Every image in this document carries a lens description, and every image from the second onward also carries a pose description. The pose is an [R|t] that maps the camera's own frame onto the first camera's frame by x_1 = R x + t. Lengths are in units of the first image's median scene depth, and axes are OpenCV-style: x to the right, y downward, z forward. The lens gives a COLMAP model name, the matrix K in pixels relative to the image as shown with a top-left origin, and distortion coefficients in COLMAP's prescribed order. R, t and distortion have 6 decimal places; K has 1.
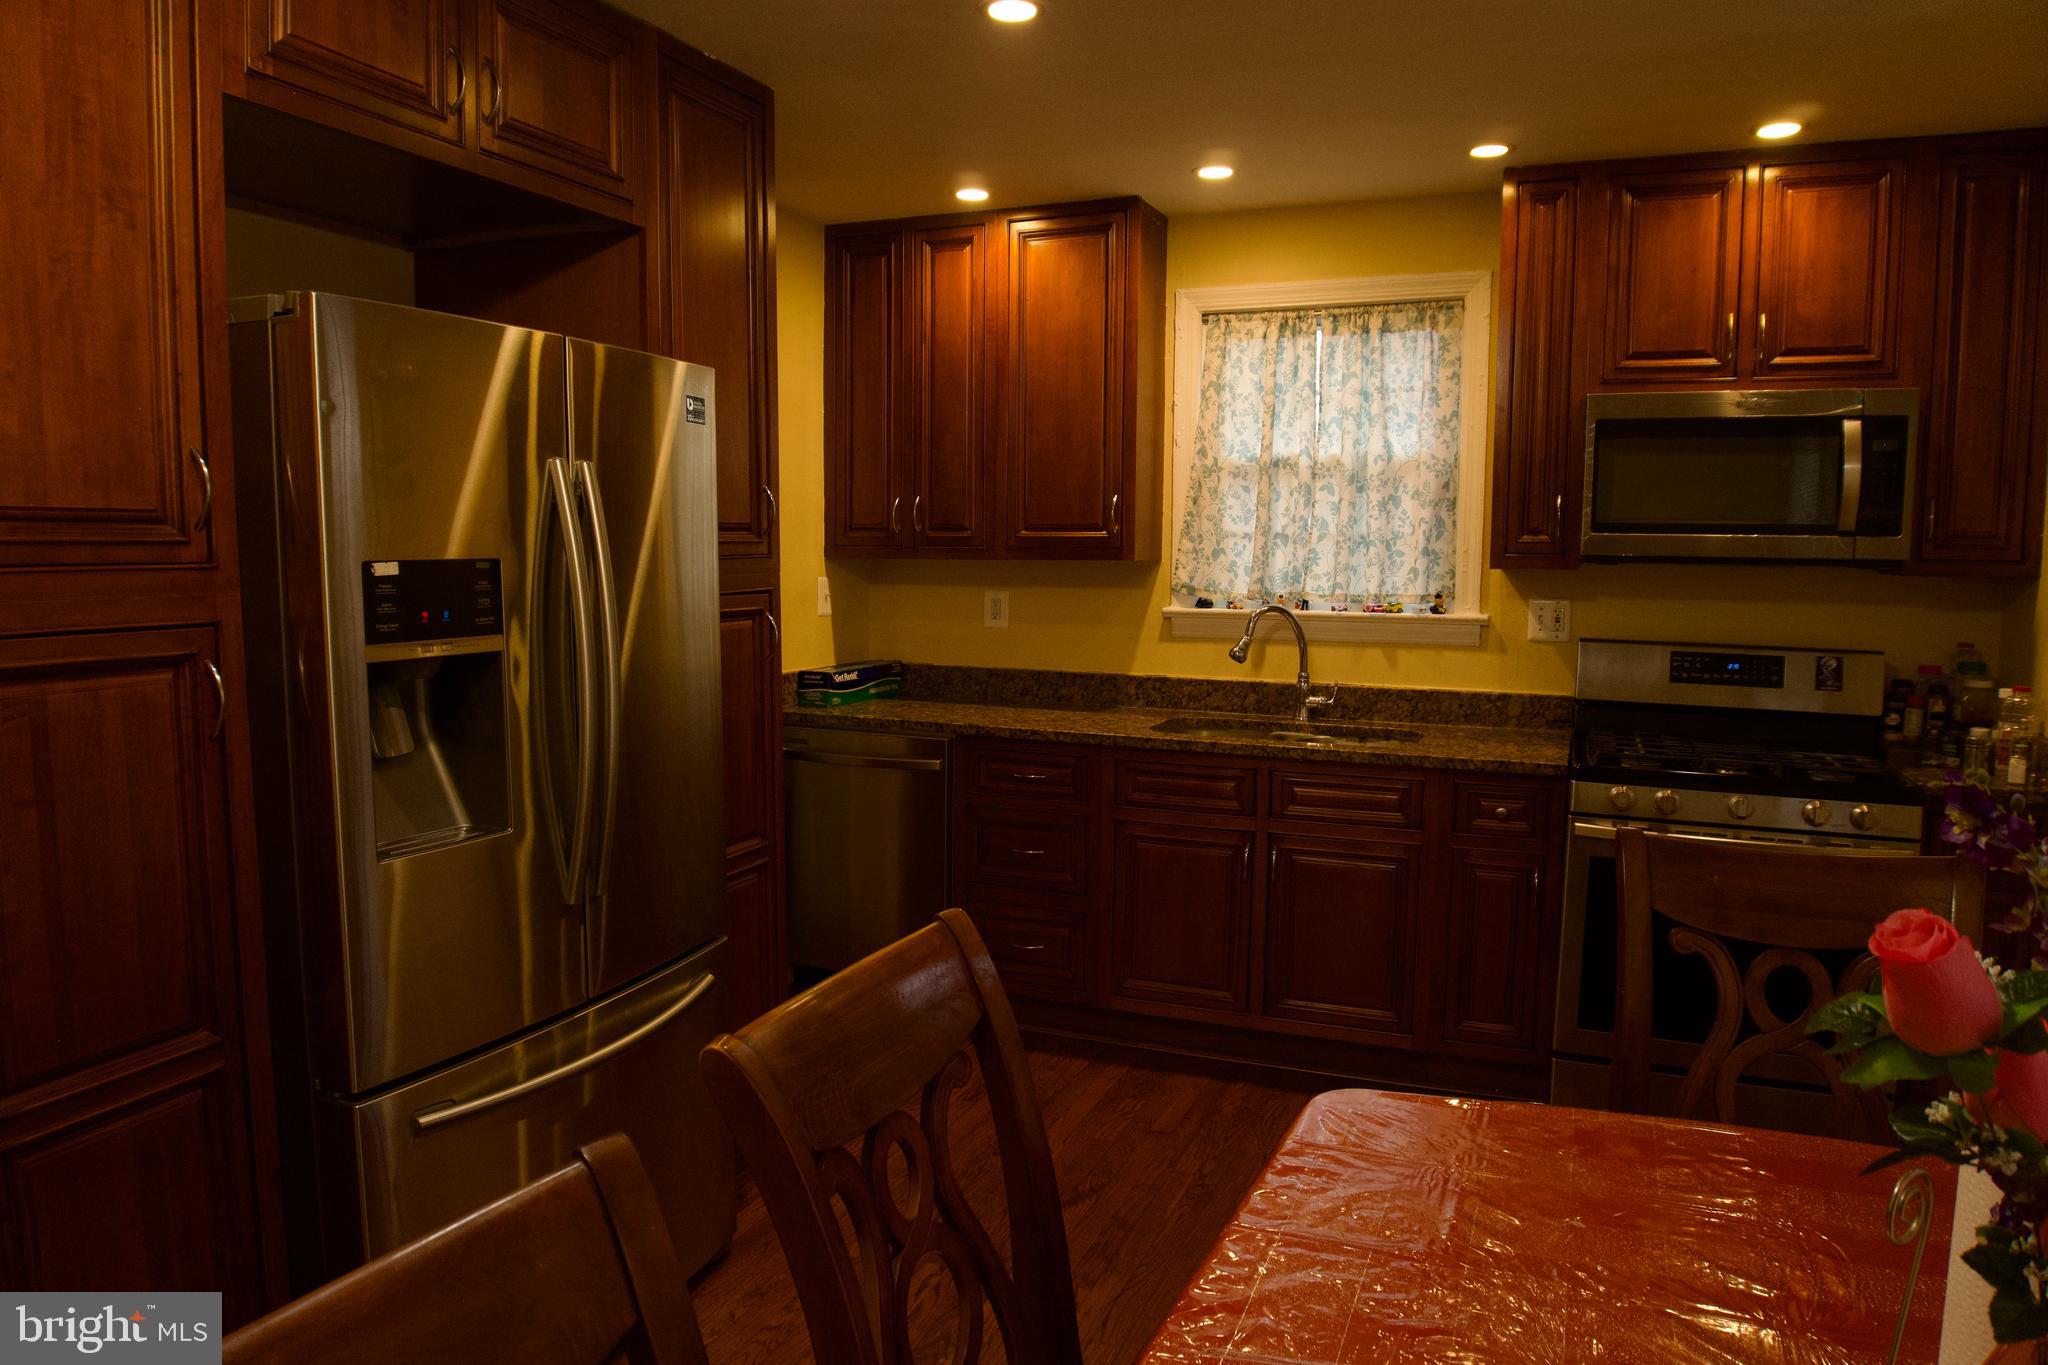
lens RADIAL K [[1385.9, 0, 1016.2], [0, 1385.9, 686.9], [0, 0, 1]] dist [-0.049993, -0.000432]
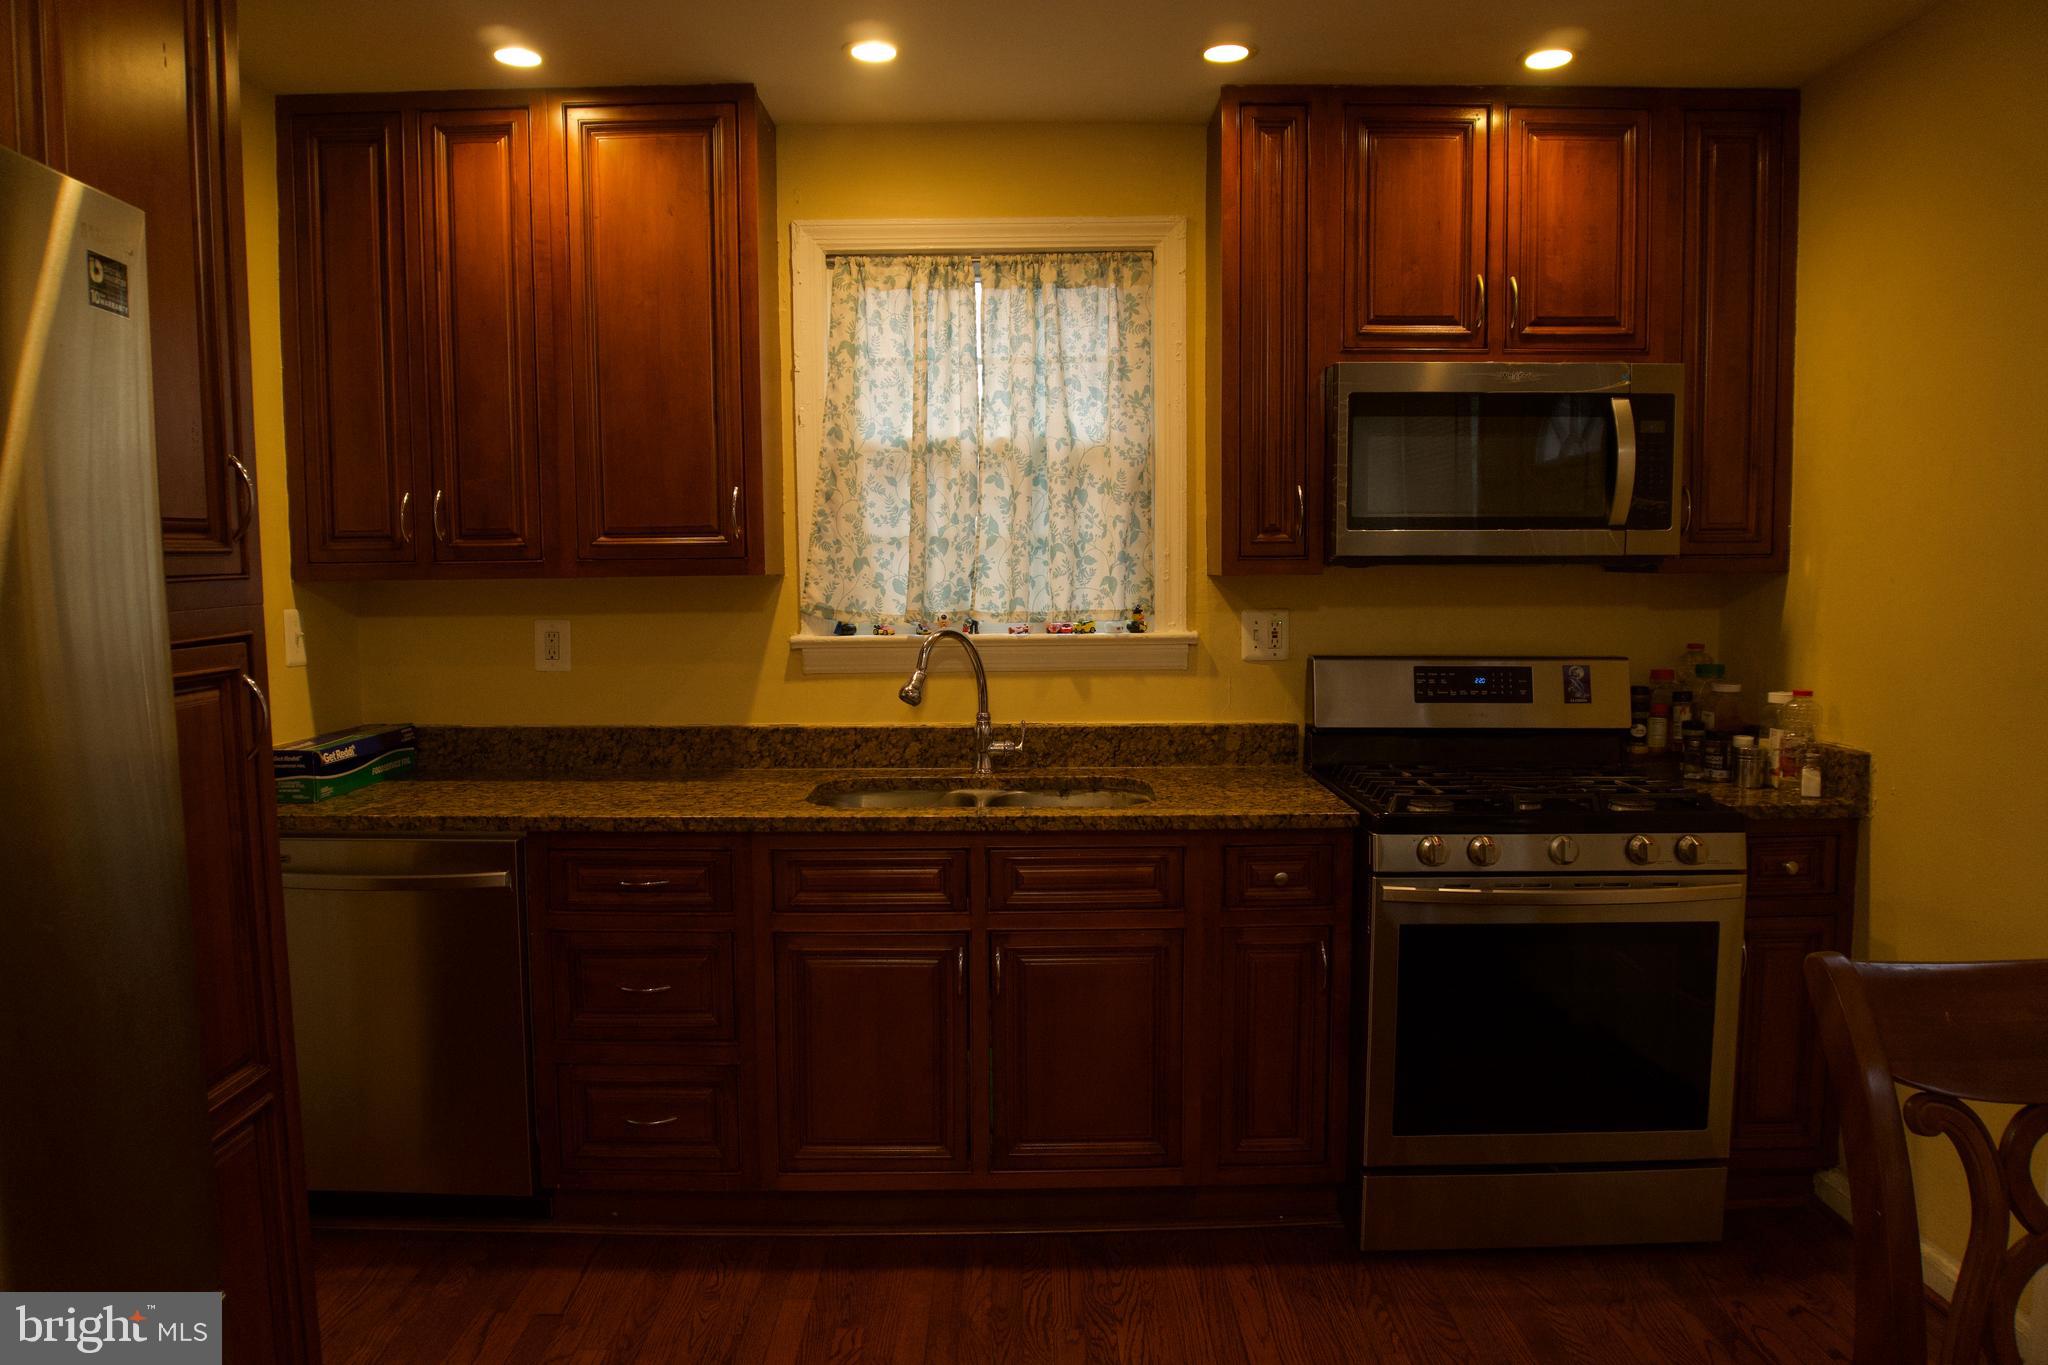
lens RADIAL K [[1385.9, 0, 1028.5], [0, 1385.9, 686.9], [0, 0, 1]] dist [-0.049993, -0.000432]
pose [[0.919732, -0.049338, 0.389435, -0.078014], [0.054270, 0.998525, -0.001666, -0.022938], [-0.388778, 0.022667, 0.921053, 0.269727]]
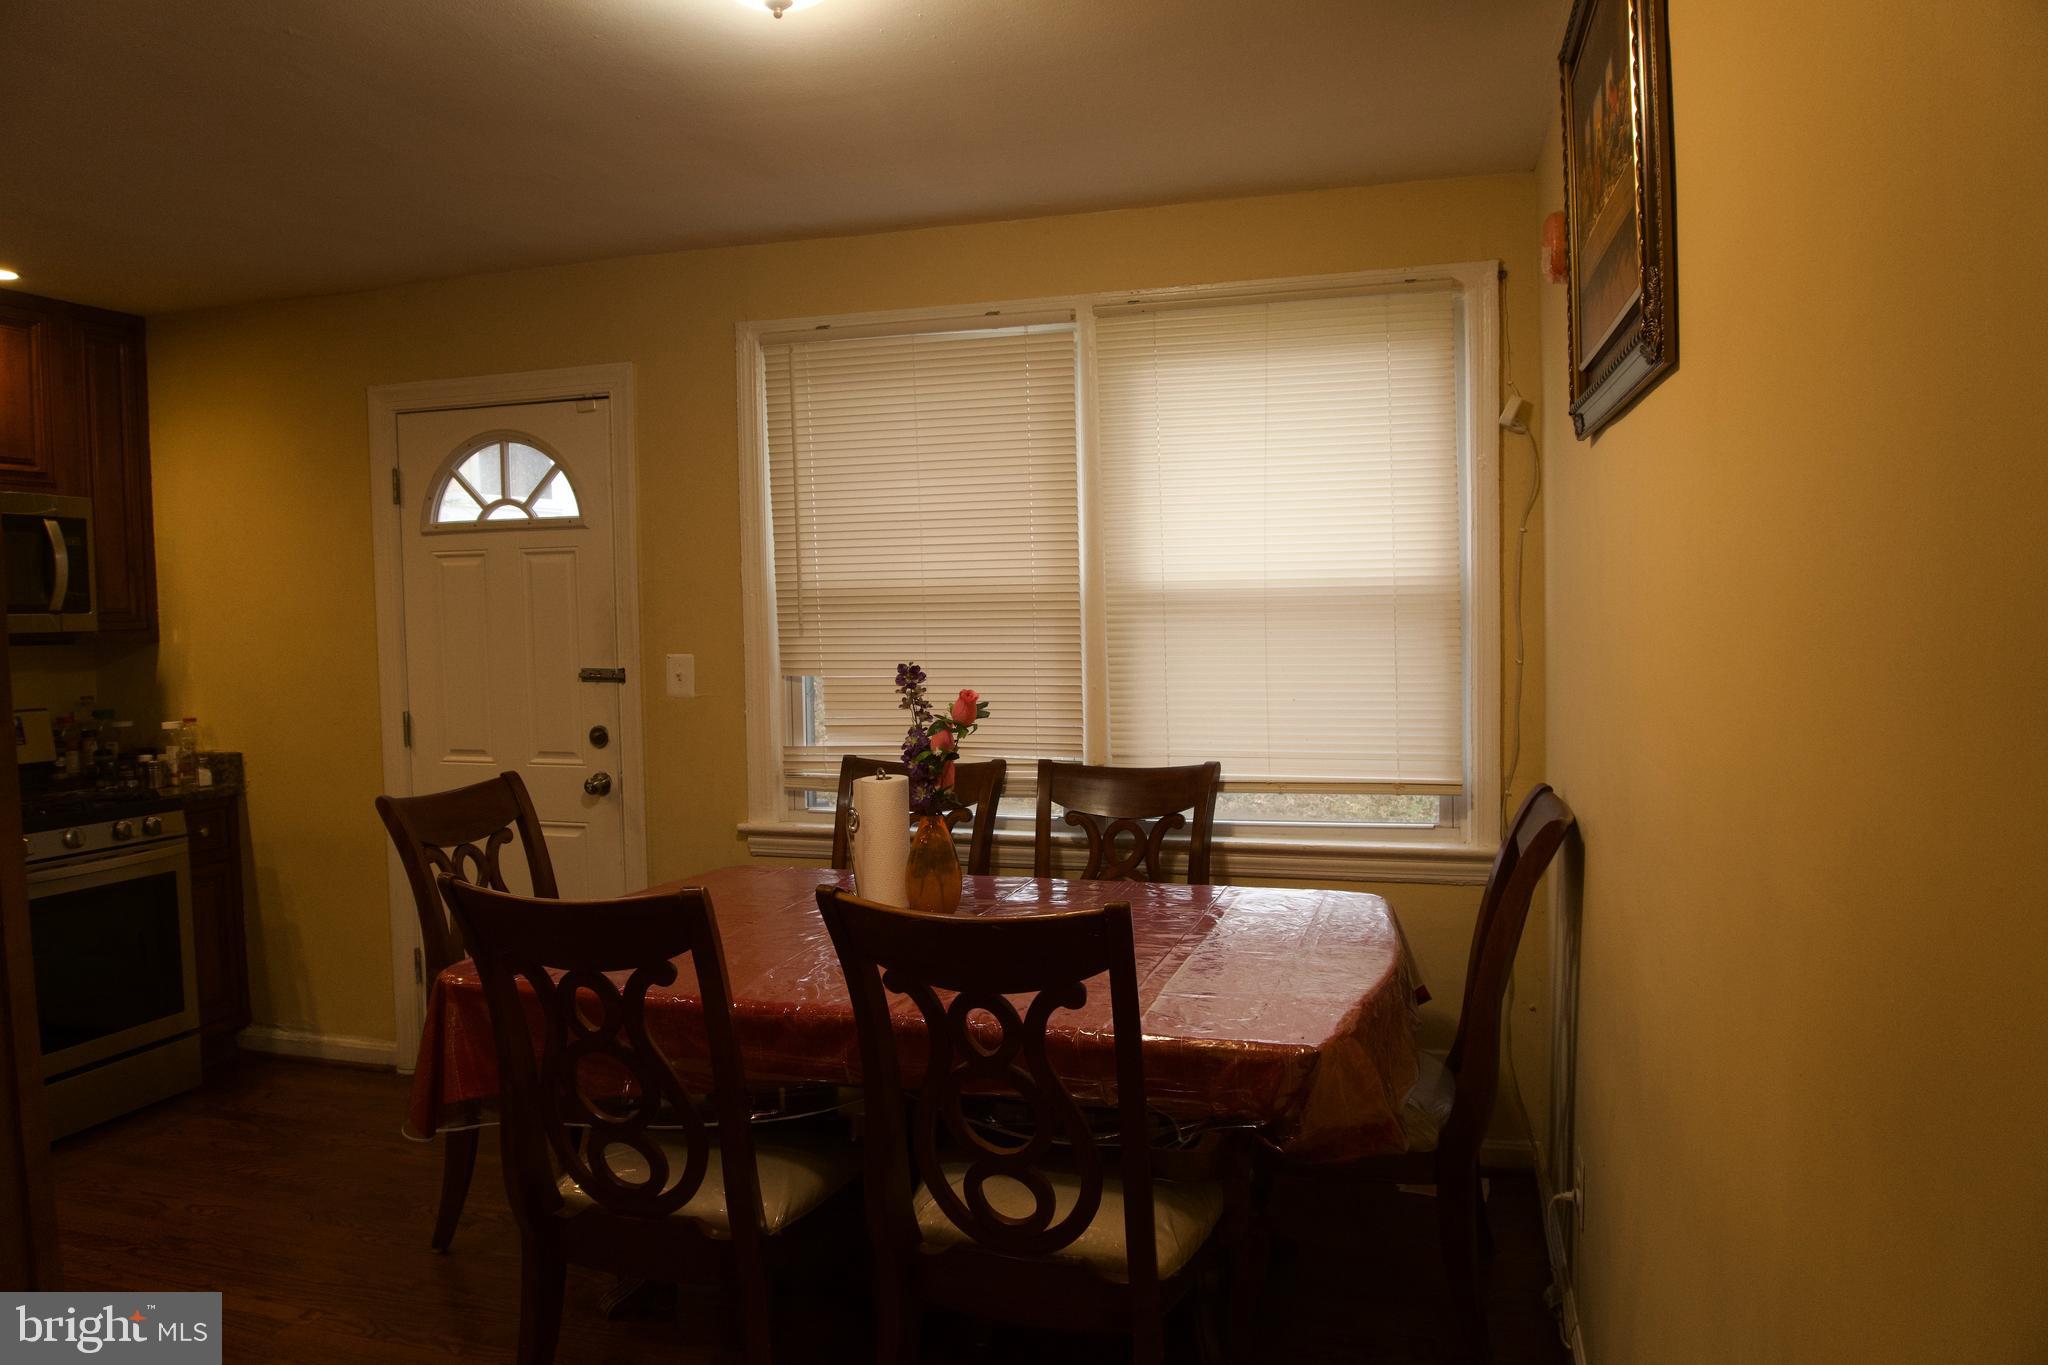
lens RADIAL K [[1385.9, 0, 1024.9], [0, 1385.9, 686.7], [0, 0, 1]] dist [-0.049993, -0.000432]
pose [[-0.093181, -0.060882, 0.993786, -0.565645], [0.123087, 0.989768, 0.072177, -0.021298], [-0.988012, 0.129048, -0.084734, 0.201421]]
